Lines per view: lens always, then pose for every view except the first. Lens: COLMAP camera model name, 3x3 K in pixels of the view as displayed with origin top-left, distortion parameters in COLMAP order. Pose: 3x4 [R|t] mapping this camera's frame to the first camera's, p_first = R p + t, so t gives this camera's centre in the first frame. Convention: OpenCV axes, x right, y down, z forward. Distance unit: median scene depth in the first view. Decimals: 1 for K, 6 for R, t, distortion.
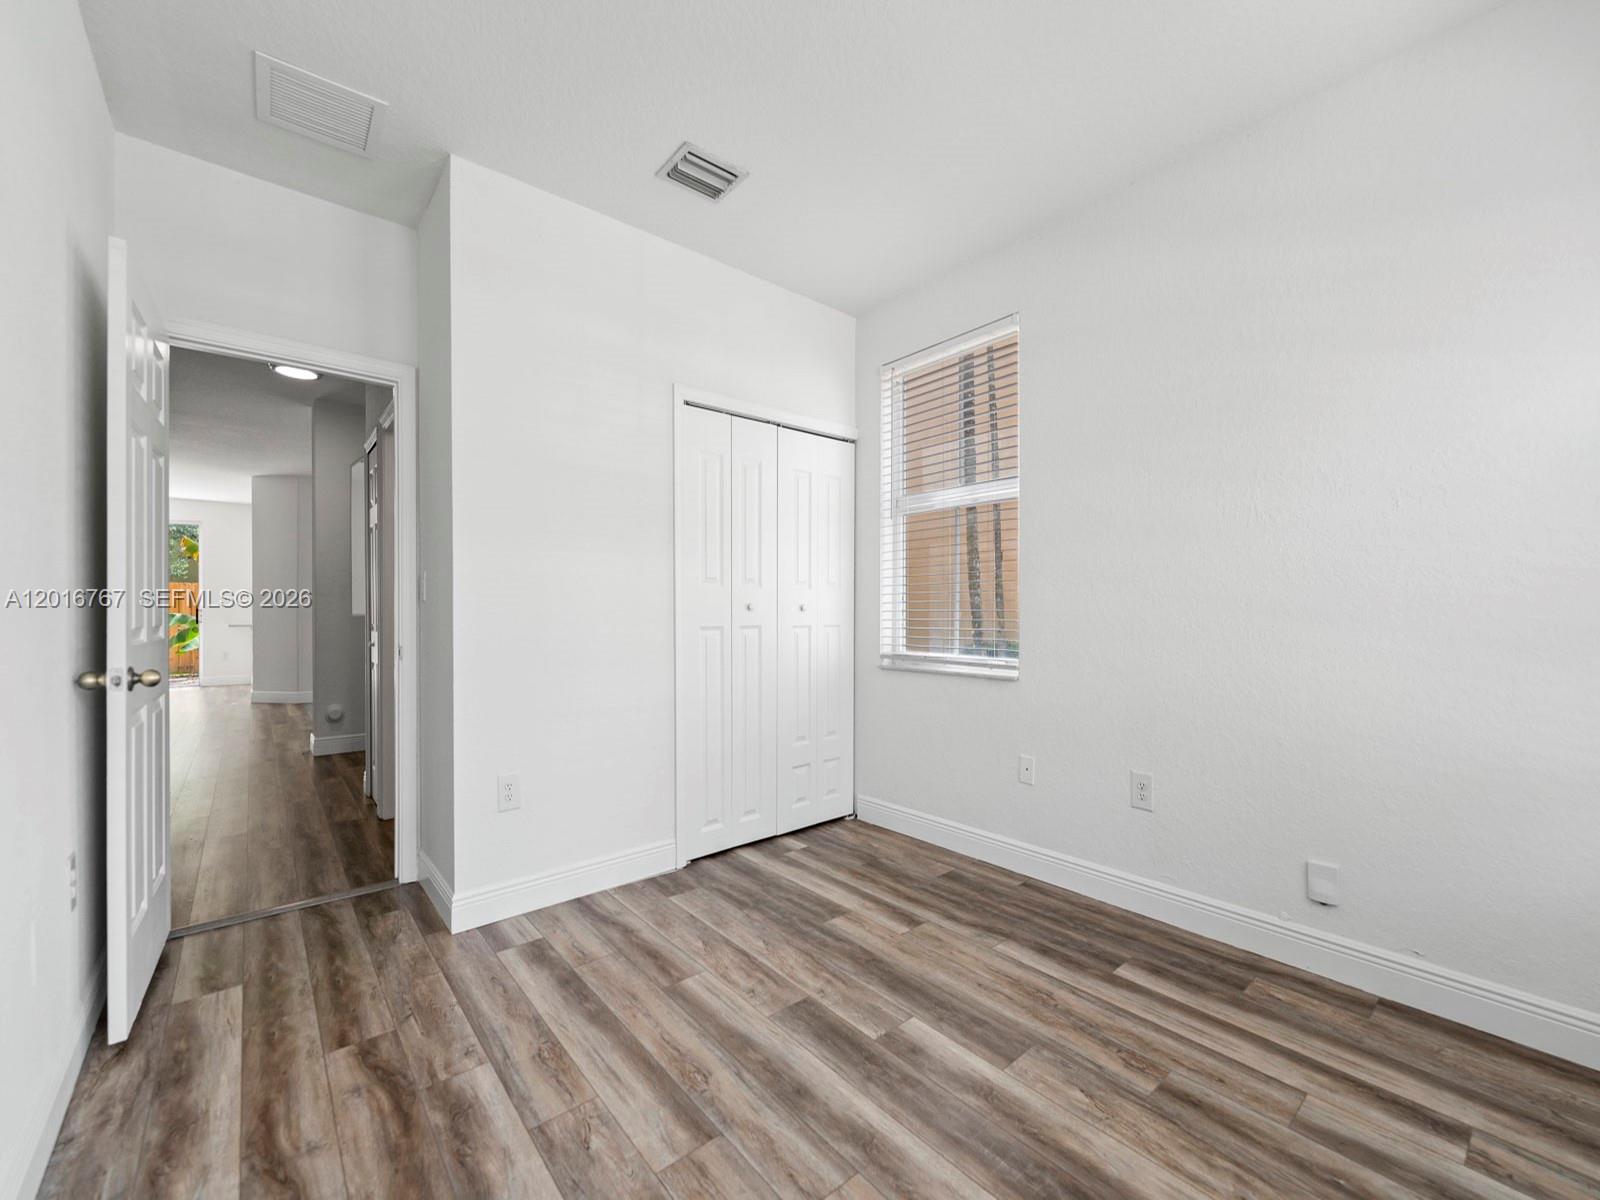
lens RADIAL K [[656.8, 0, 799.2], [0, 656.8, 611.7], [0, 0, 1]] dist [0.000806, -0.000600]
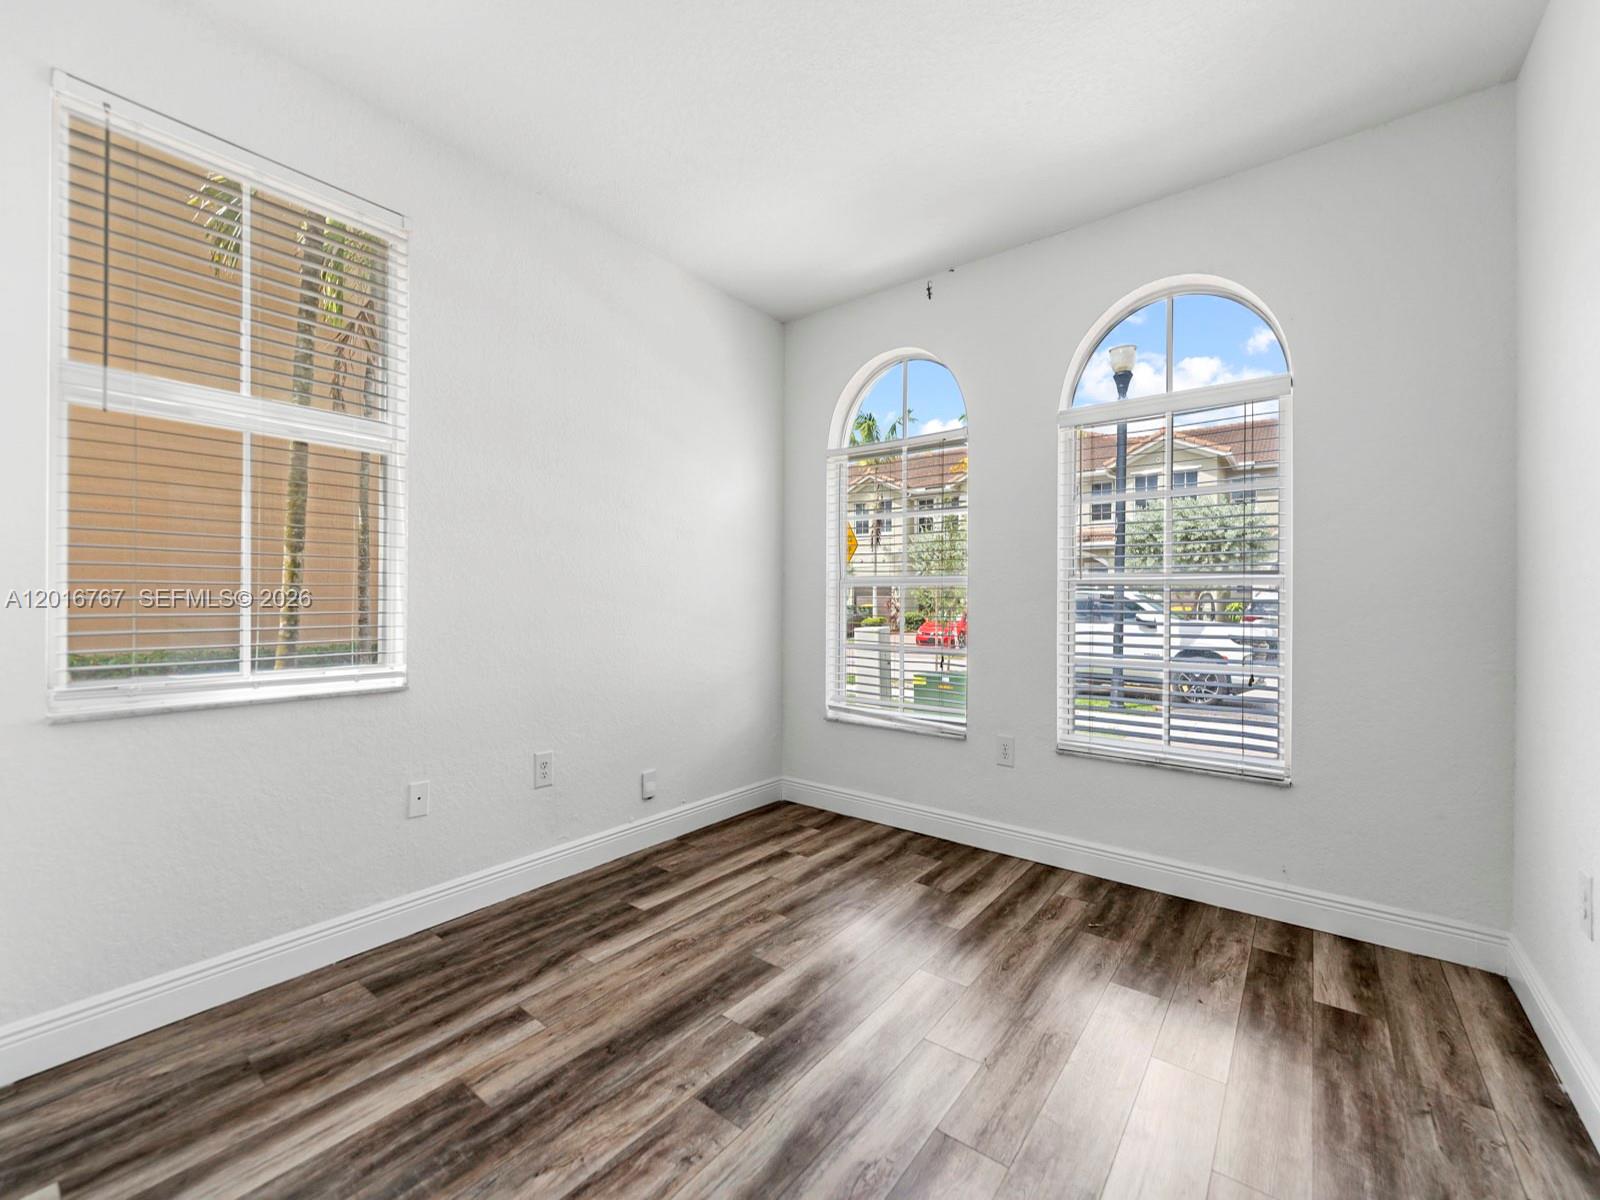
lens RADIAL K [[656.8, 0, 795.5], [0, 656.8, 595.9], [0, 0, 1]] dist [0.000806, -0.000600]
pose [[-0.201433, 0.005554, 0.979487, -0.648412], [-0.002539, 0.999978, -0.006192, -0.003927], [-0.979499, -0.003735, -0.201414, 0.868700]]
